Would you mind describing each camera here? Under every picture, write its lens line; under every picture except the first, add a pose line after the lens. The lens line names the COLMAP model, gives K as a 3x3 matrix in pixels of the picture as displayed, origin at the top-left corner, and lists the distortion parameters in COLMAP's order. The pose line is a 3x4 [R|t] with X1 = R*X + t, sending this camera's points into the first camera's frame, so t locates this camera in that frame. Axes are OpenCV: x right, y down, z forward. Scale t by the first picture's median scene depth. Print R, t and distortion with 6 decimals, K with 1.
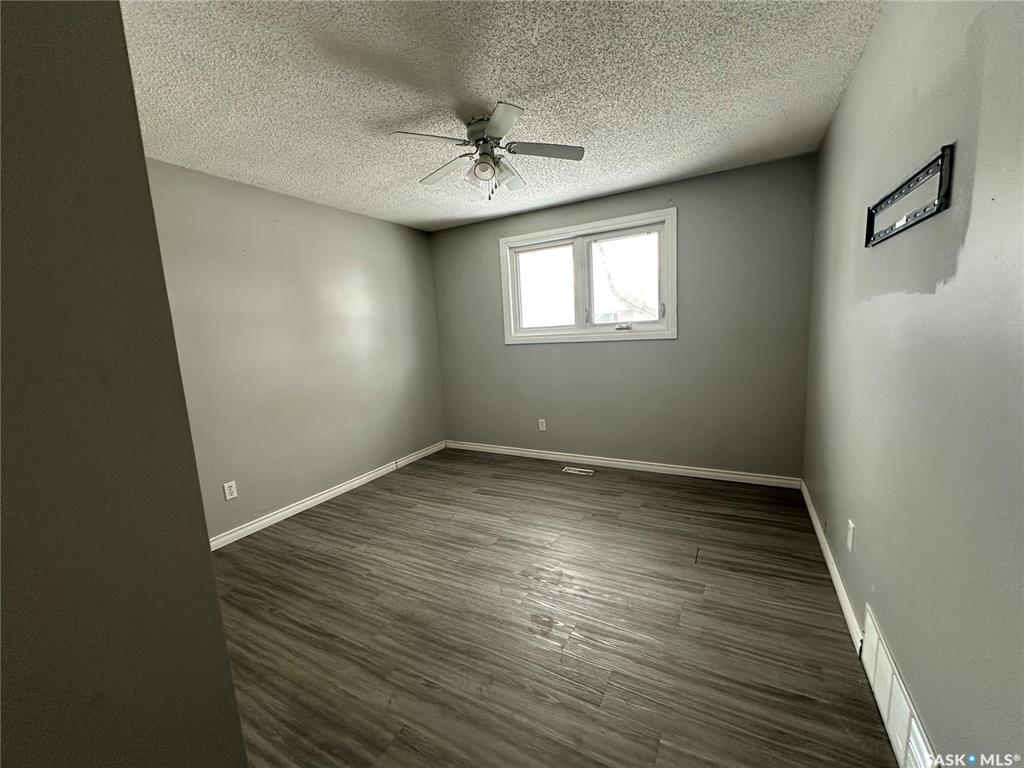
lens RADIAL K [[406.3, 0, 518.4], [0, 406.3, 378.9], [0, 0, 1]] dist [-0.001668, 0.000457]
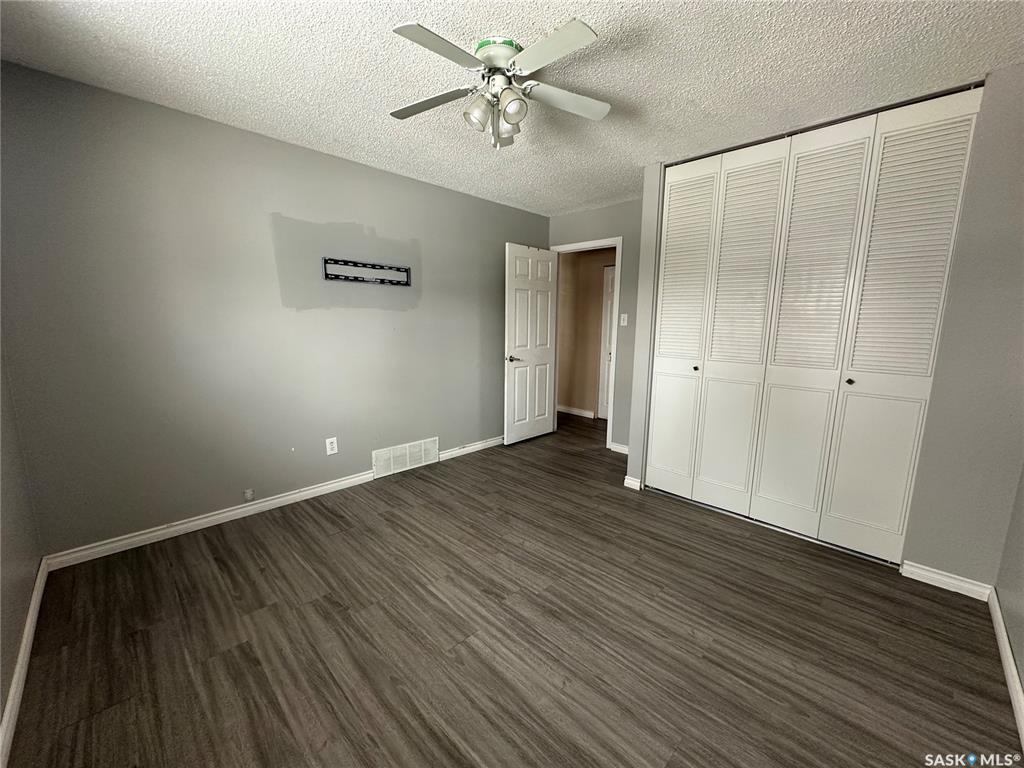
lens RADIAL K [[406.3, 0, 517.2], [0, 406.3, 378.6], [0, 0, 1]] dist [-0.001668, 0.000457]
pose [[-0.960001, 0.001656, 0.279991, -0.238398], [0.072759, 0.967105, 0.243748, -0.144941], [-0.270377, 0.254371, -0.928543, 1.337348]]
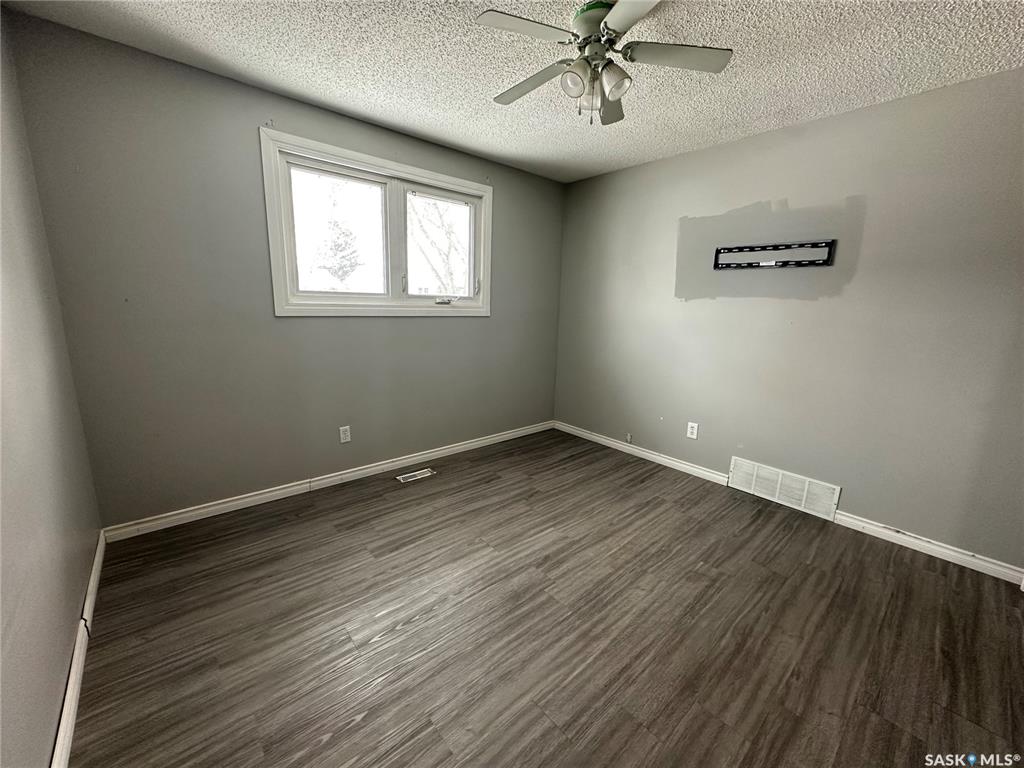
lens RADIAL K [[406.3, 0, 508.9], [0, 406.3, 379.6], [0, 0, 1]] dist [-0.001668, 0.000457]
pose [[0.351231, -0.114266, 0.929290, -0.640865], [0.068658, 0.992996, 0.096150, -0.037621], [-0.933768, 0.030032, 0.356616, 0.643361]]
